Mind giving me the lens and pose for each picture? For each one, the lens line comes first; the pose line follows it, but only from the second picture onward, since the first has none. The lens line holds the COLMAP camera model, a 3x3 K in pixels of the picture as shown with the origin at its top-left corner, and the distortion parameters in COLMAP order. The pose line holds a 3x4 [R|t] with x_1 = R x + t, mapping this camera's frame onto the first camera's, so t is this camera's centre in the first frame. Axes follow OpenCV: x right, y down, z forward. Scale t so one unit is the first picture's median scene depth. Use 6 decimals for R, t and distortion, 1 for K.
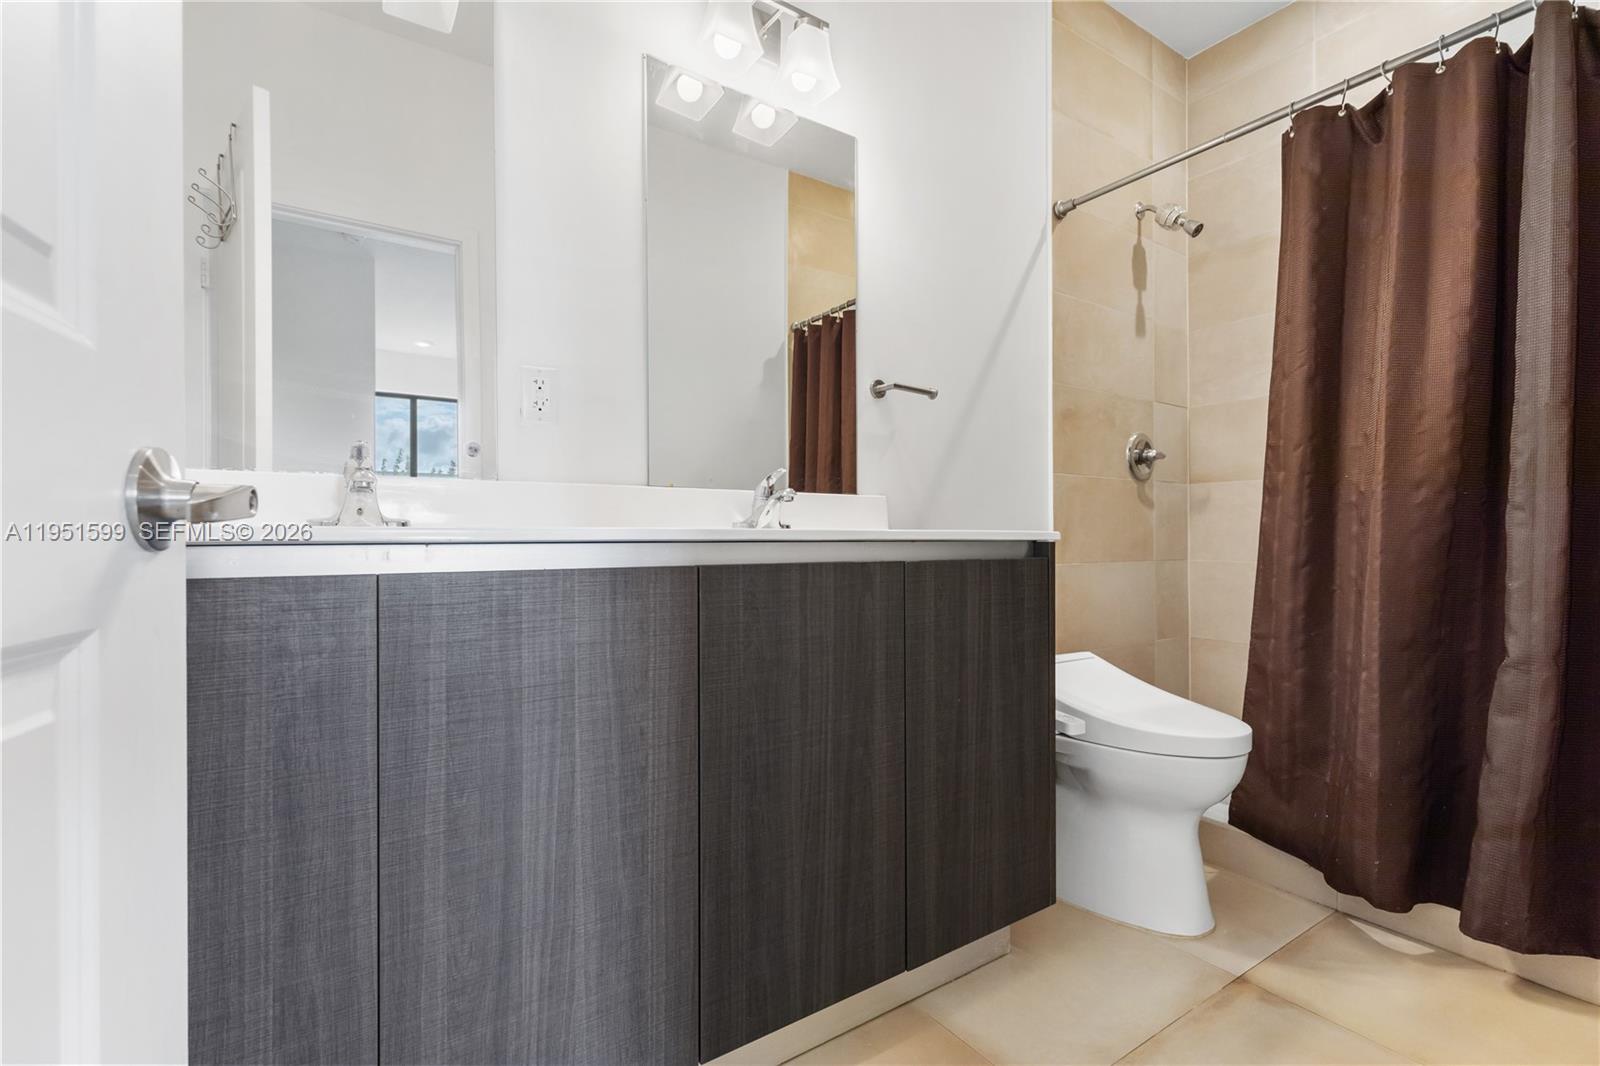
lens RADIAL K [[721.0, 0, 799.1], [0, 721.0, 537.3], [0, 0, 1]] dist [0.000211, -0.000037]
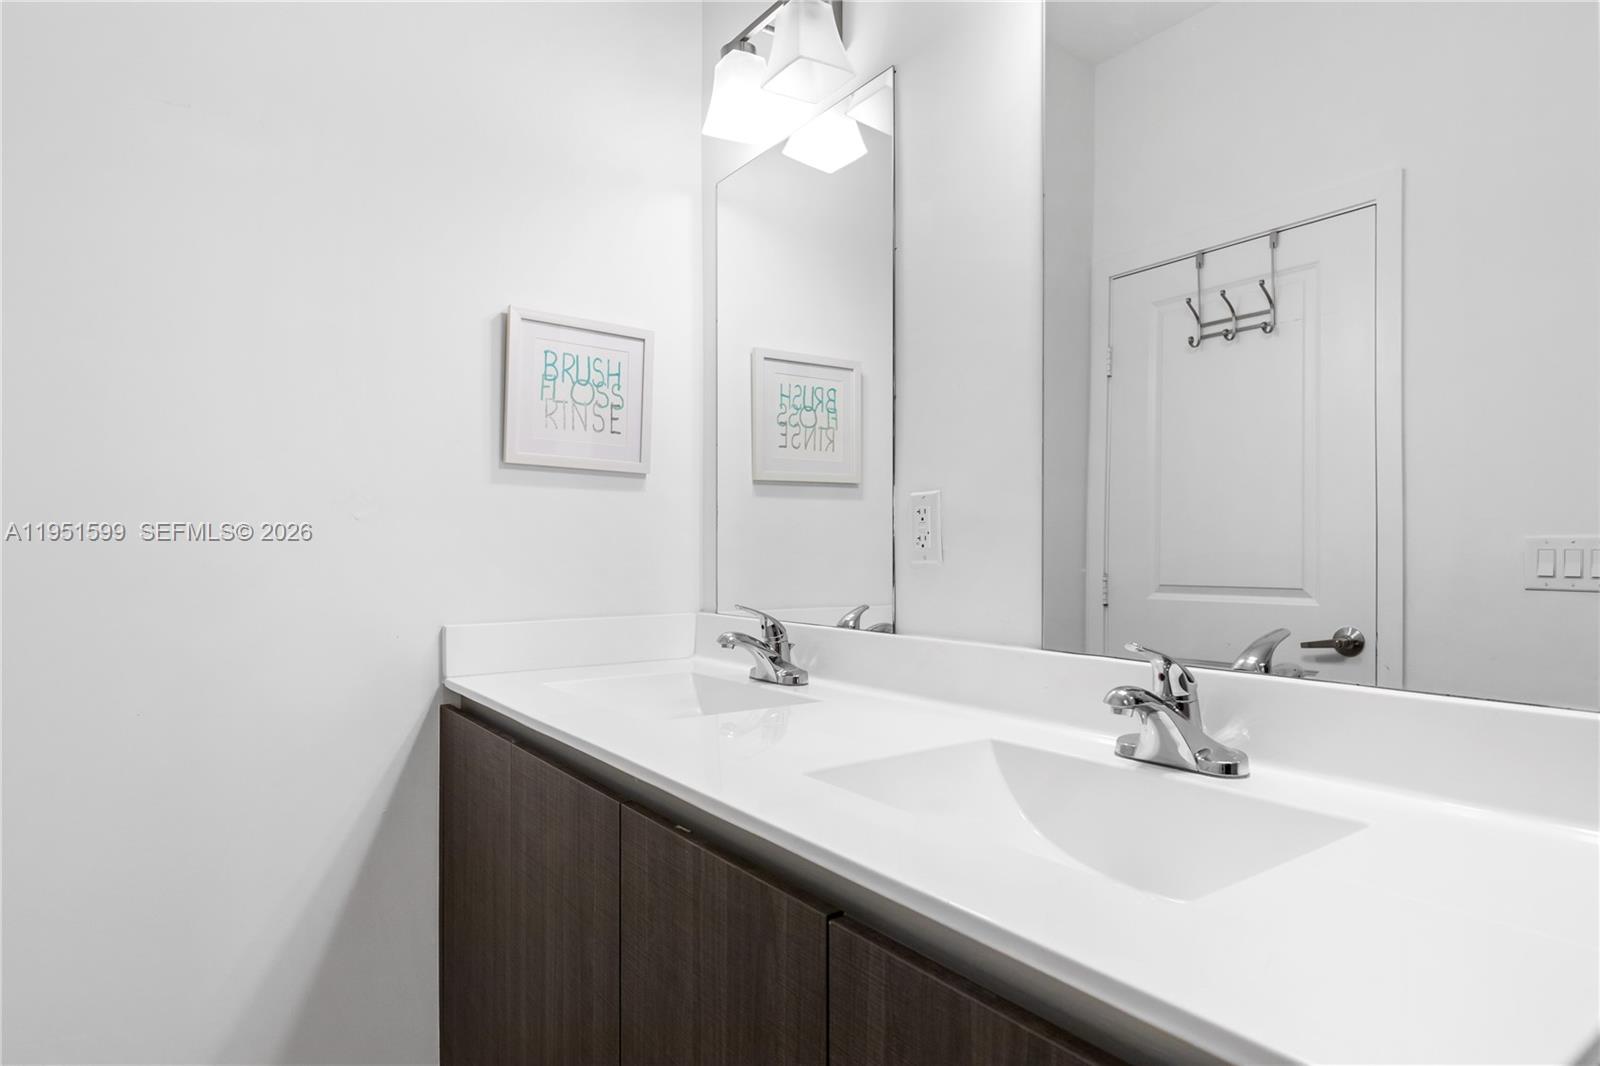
lens RADIAL K [[905.8, 0, 800.1], [0, 905.8, 536.1], [0, 0, 1]] dist [-0.001193, -0.000106]
pose [[0.032412, -0.004971, -0.999462, 0.715408], [-0.006624, 0.999965, -0.005189, -0.206118], [0.999453, 0.006789, 0.032378, 0.942685]]
